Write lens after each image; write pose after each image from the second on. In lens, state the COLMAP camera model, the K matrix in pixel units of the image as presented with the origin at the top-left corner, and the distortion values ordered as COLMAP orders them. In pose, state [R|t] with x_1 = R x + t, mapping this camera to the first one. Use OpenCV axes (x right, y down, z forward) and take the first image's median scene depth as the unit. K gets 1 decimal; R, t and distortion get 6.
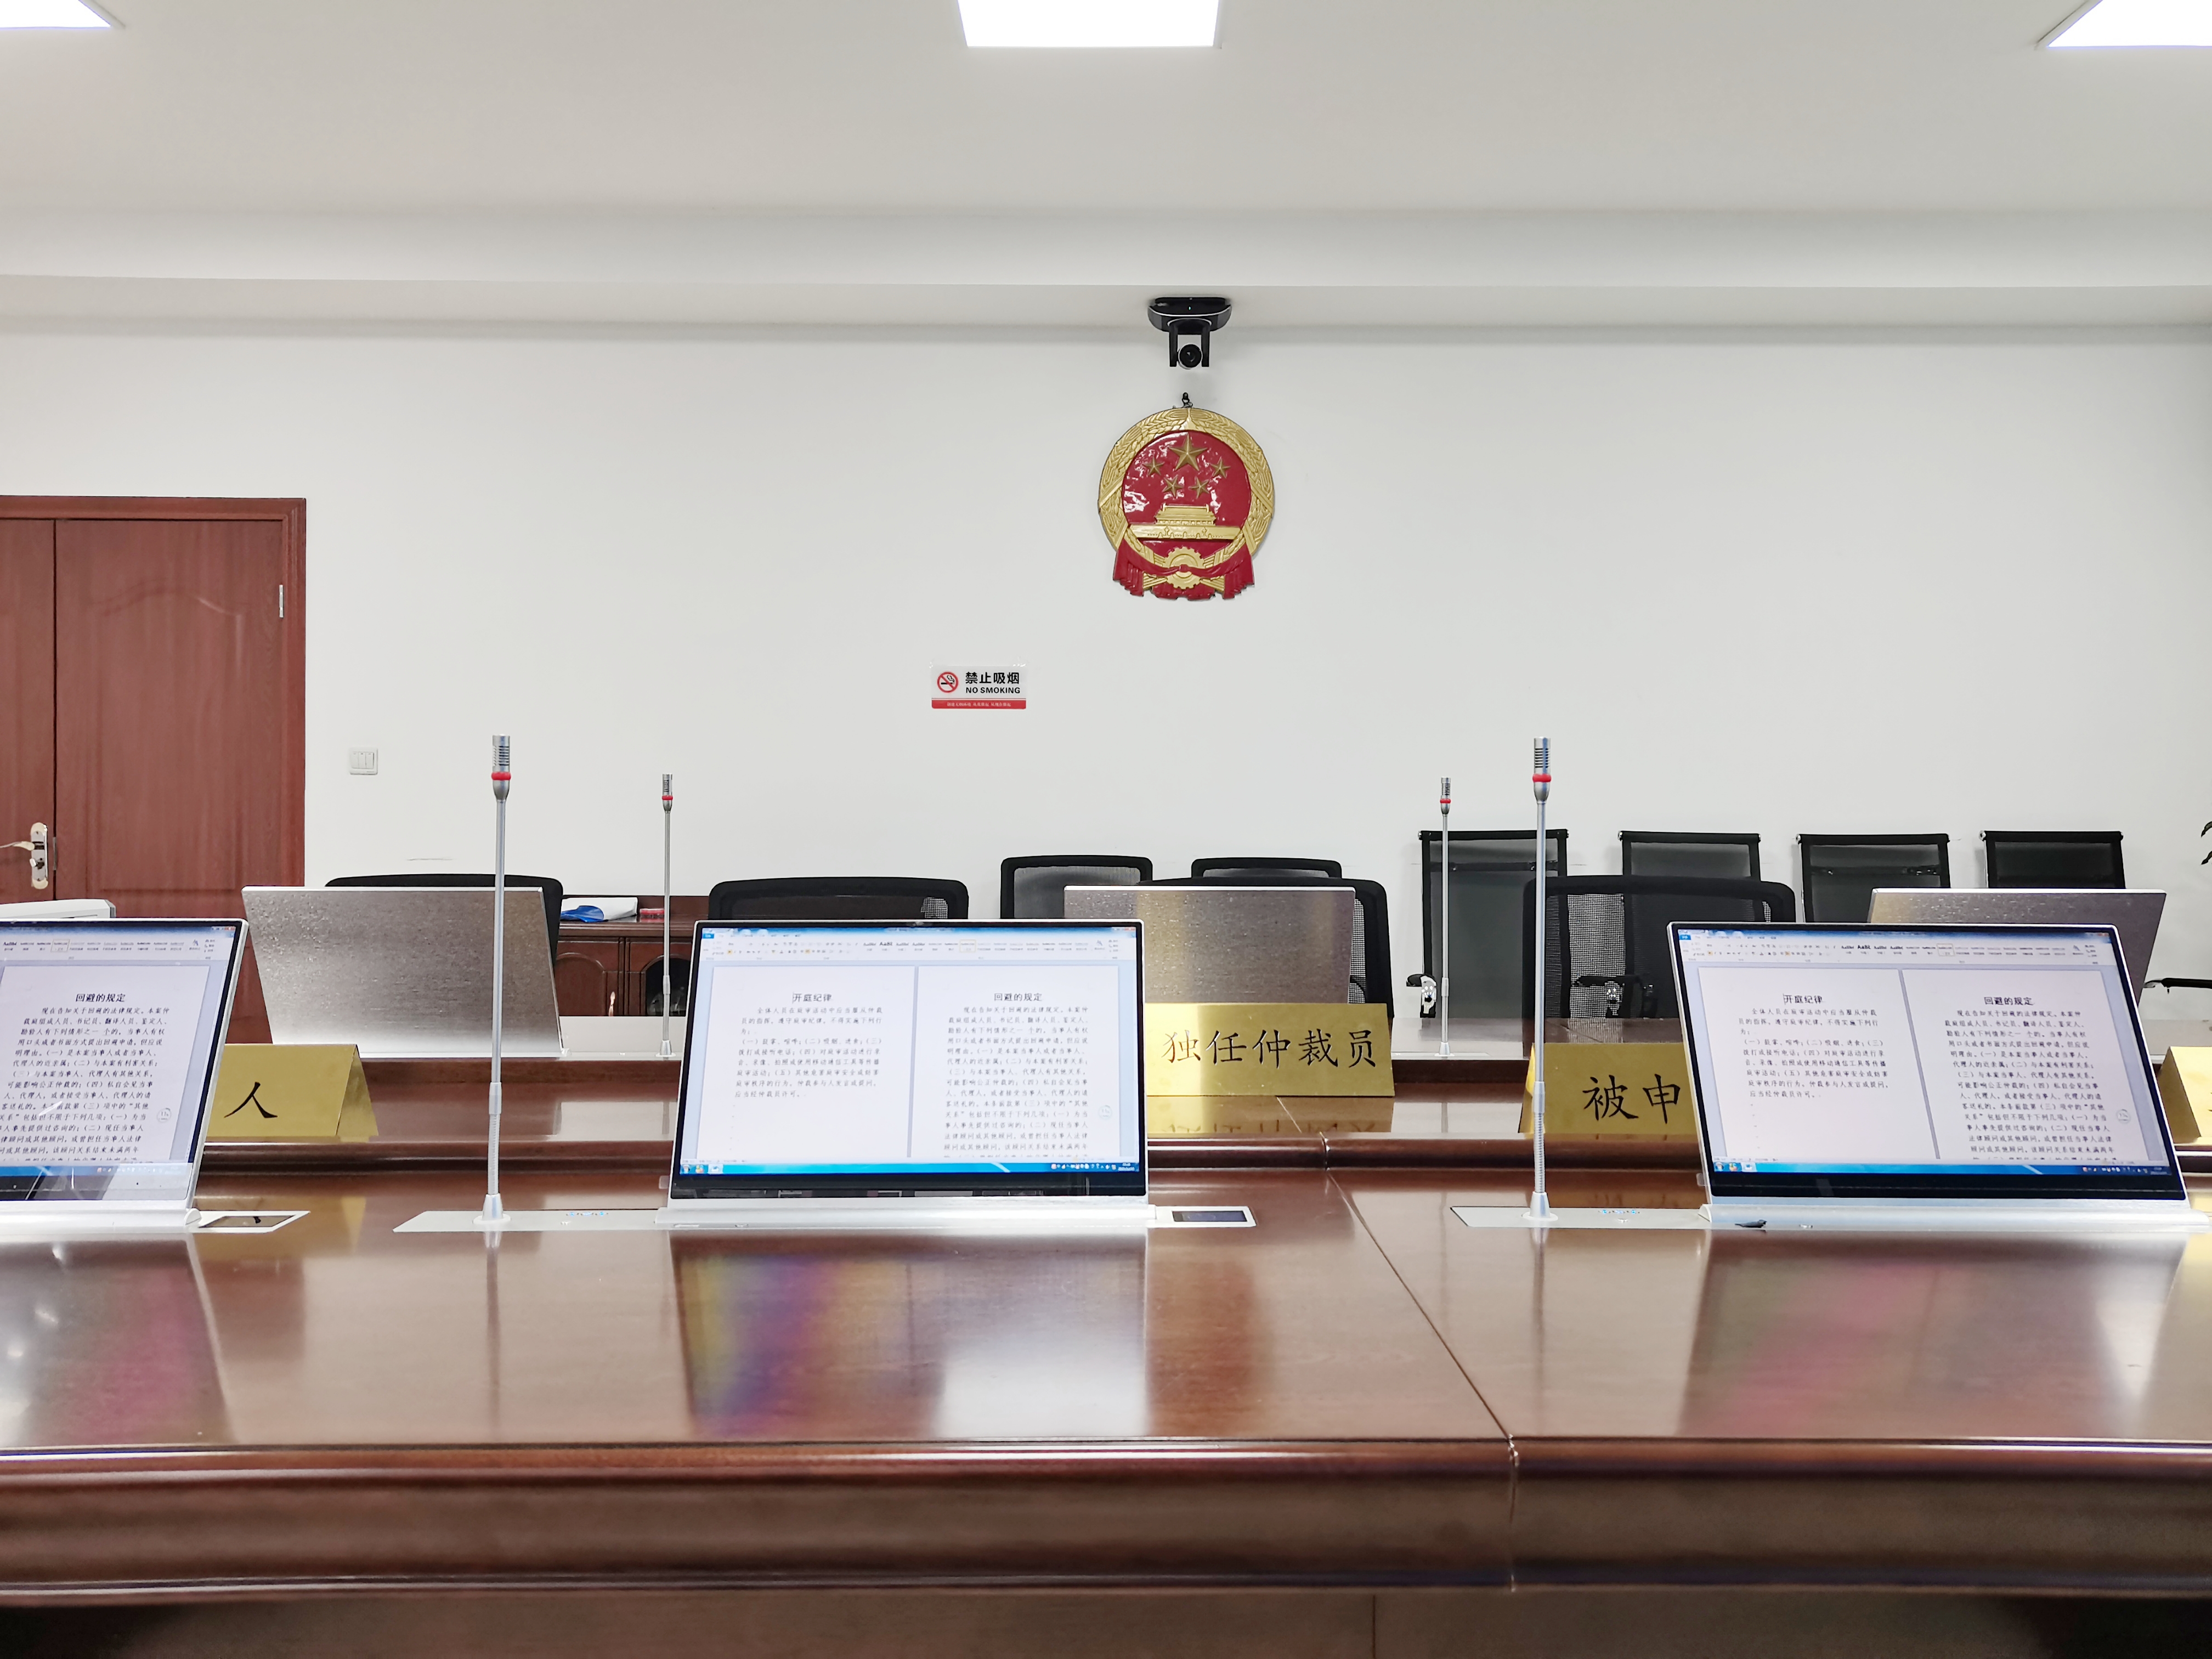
lens RADIAL K [[1660.3, 0, 1104.9], [0, 1660.3, 833.0], [0, 0, 1]] dist [0.010579, -0.007430]
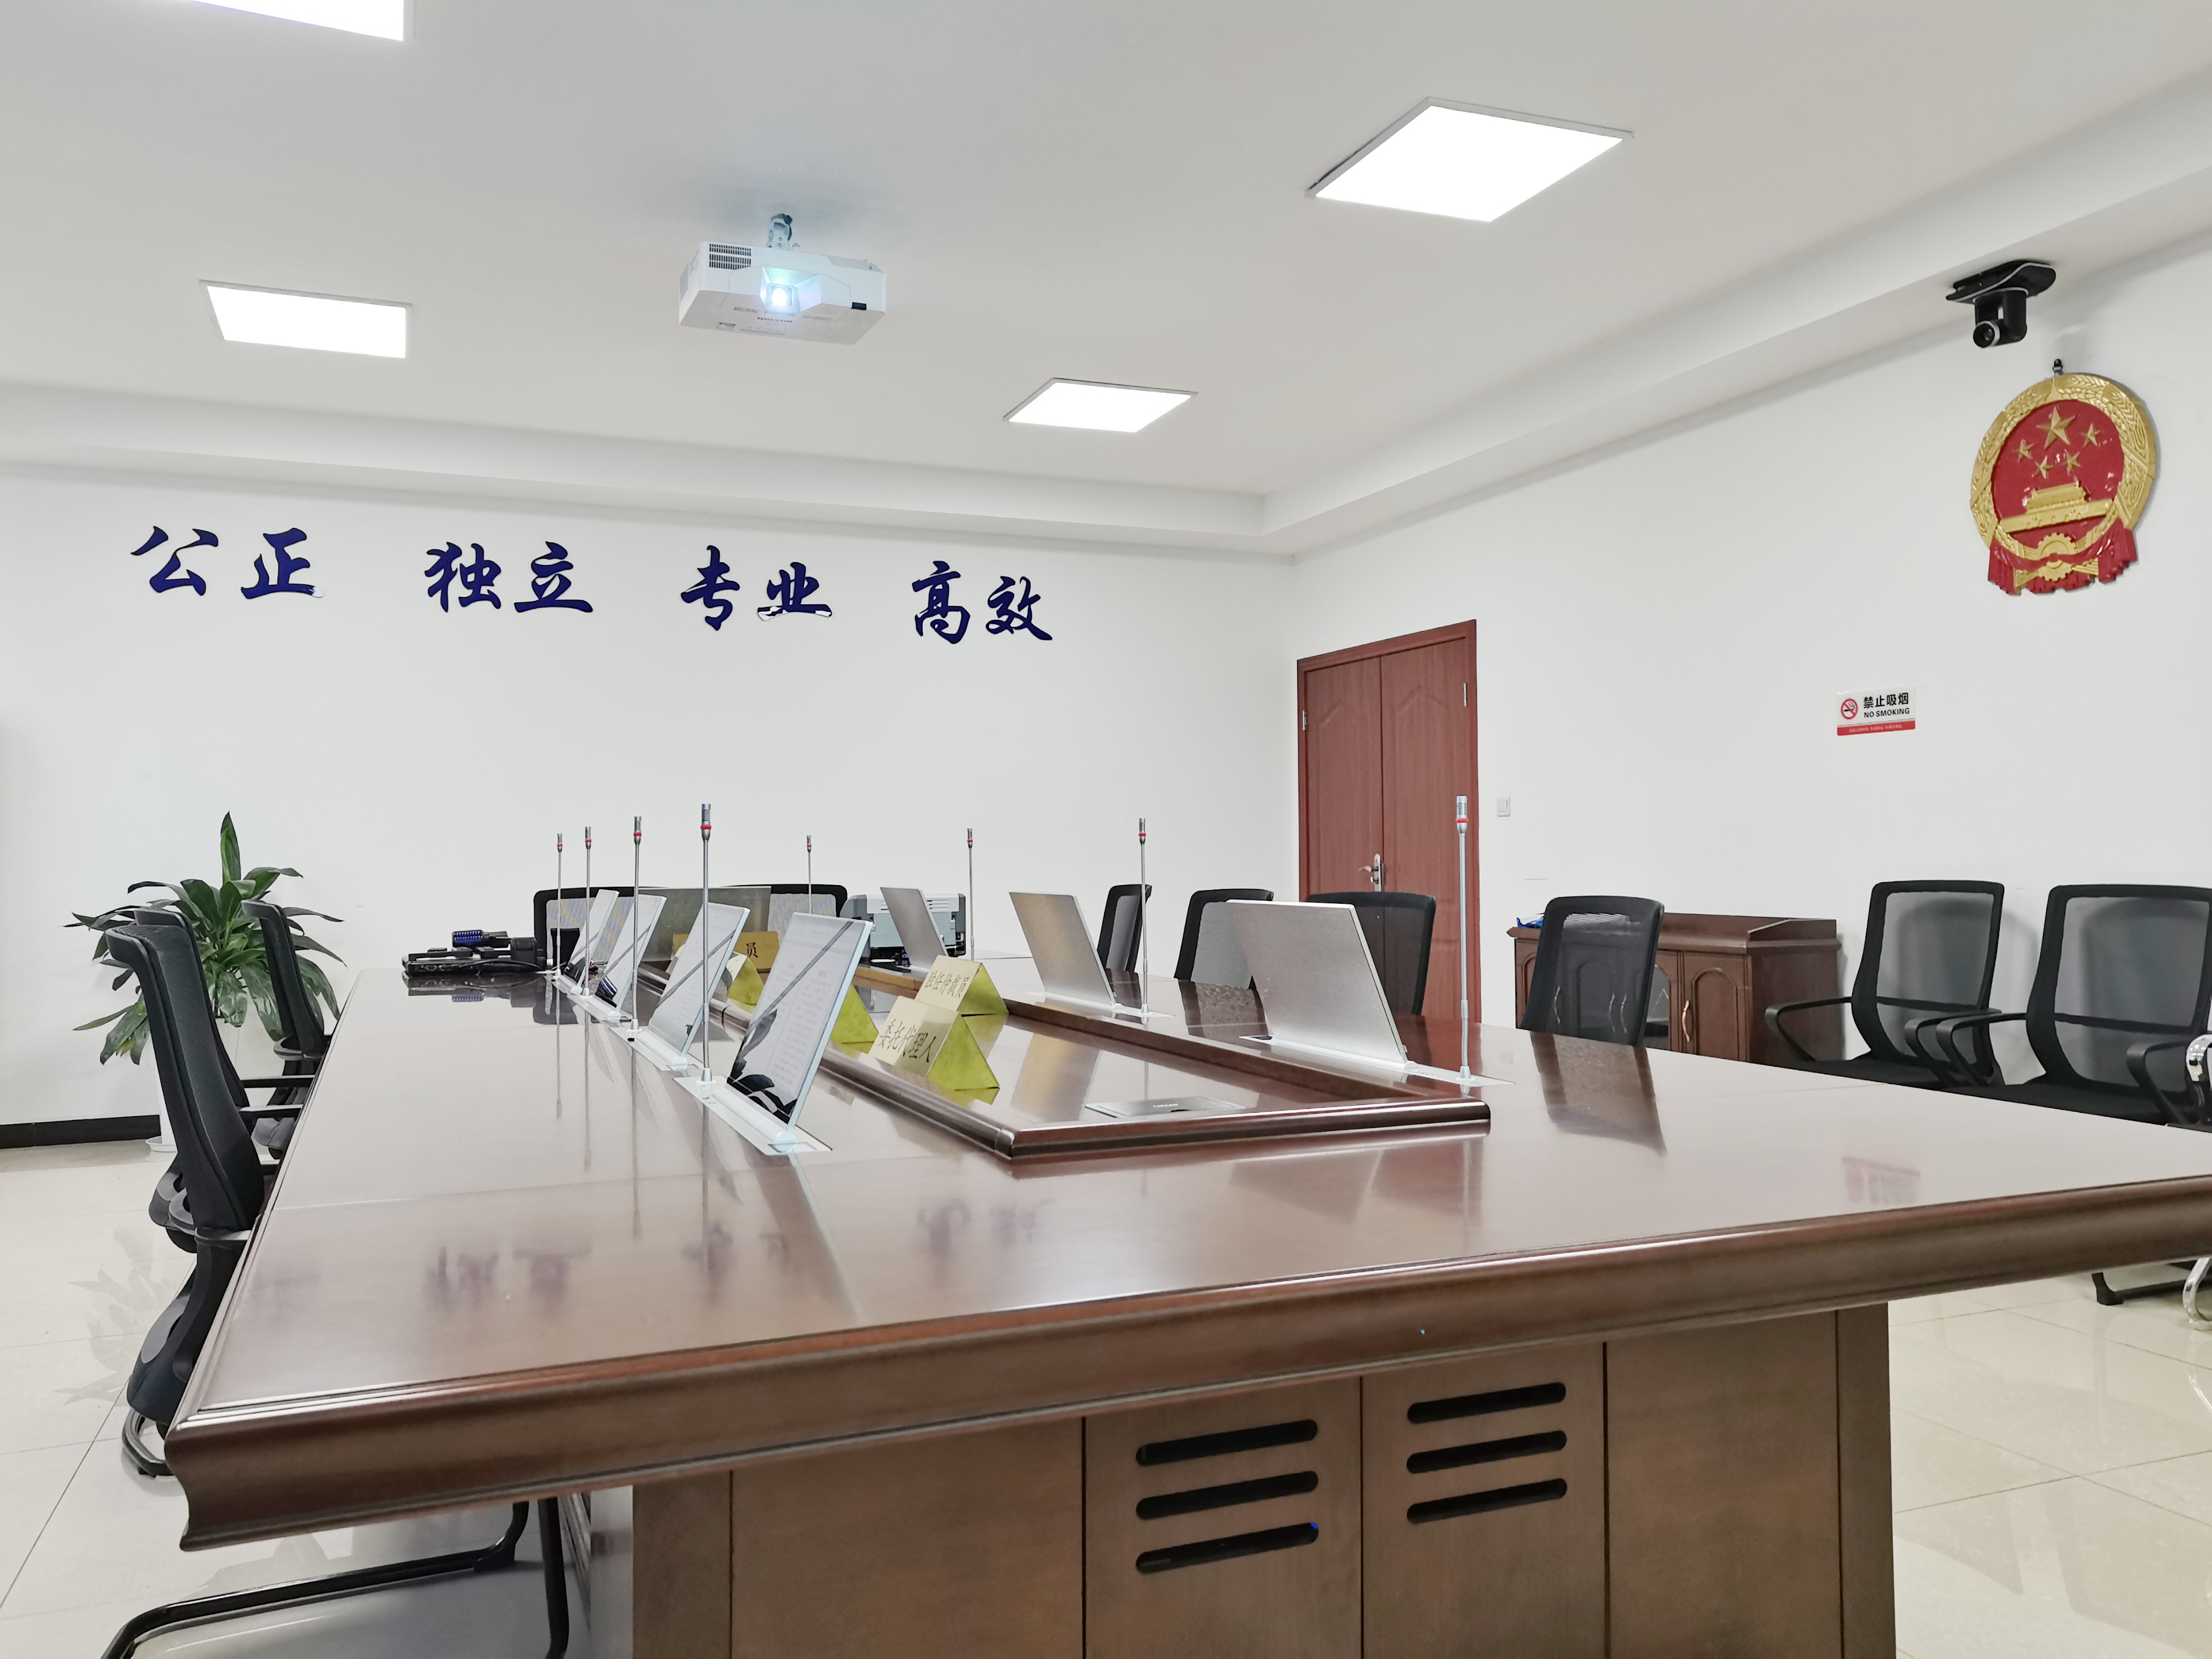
lens RADIAL K [[1660.3, 0, 1102.4], [0, 1660.3, 830.5], [0, 0, 1]] dist [0.010579, -0.007430]
pose [[0.381592, -0.020132, -0.924111, 0.668895], [0.001437, 0.999774, -0.021187, 0.004158], [0.924330, 0.006757, 0.381535, 0.193039]]
